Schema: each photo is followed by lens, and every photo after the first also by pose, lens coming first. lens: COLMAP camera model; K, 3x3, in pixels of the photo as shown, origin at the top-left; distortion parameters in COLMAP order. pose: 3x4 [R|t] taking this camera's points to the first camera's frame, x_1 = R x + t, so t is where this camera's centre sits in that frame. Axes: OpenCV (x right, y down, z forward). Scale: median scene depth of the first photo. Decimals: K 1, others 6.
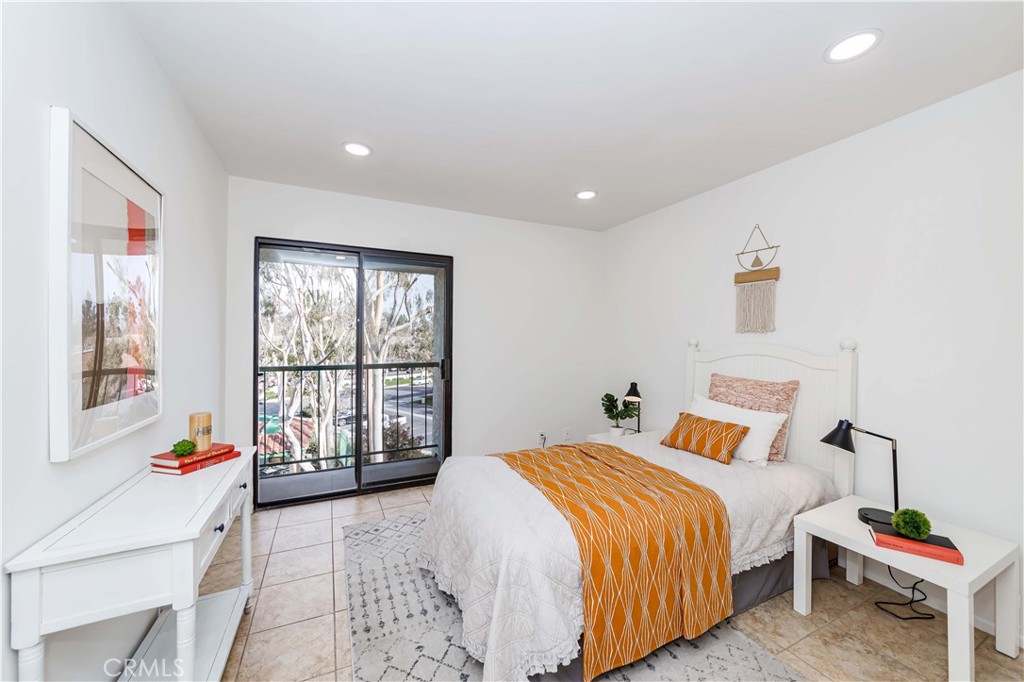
lens RADIAL K [[389.6, 0, 510.5], [0, 389.6, 340.6], [0, 0, 1]] dist [0.020595, 0.000000]
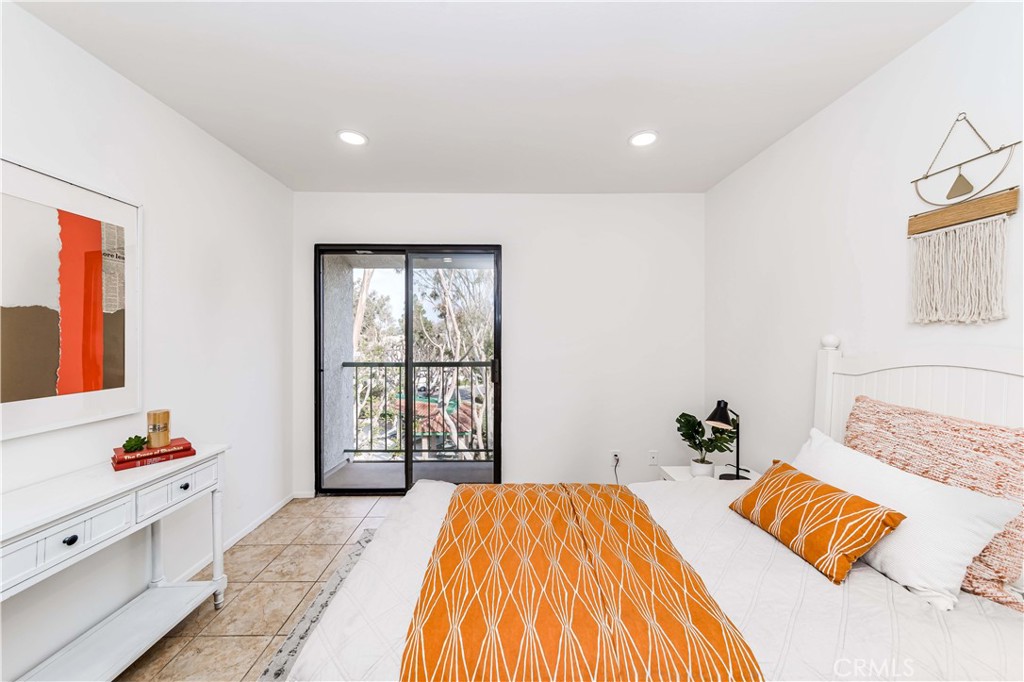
lens RADIAL K [[371.6, 0, 513.1], [0, 371.6, 338.4], [0, 0, 1]] dist [0.010133, 0.001467]
pose [[0.910377, -0.001574, -0.413778, 0.296596], [0.002188, 0.999997, 0.001012, -0.003248], [0.413775, -0.001827, 0.910377, 0.303018]]
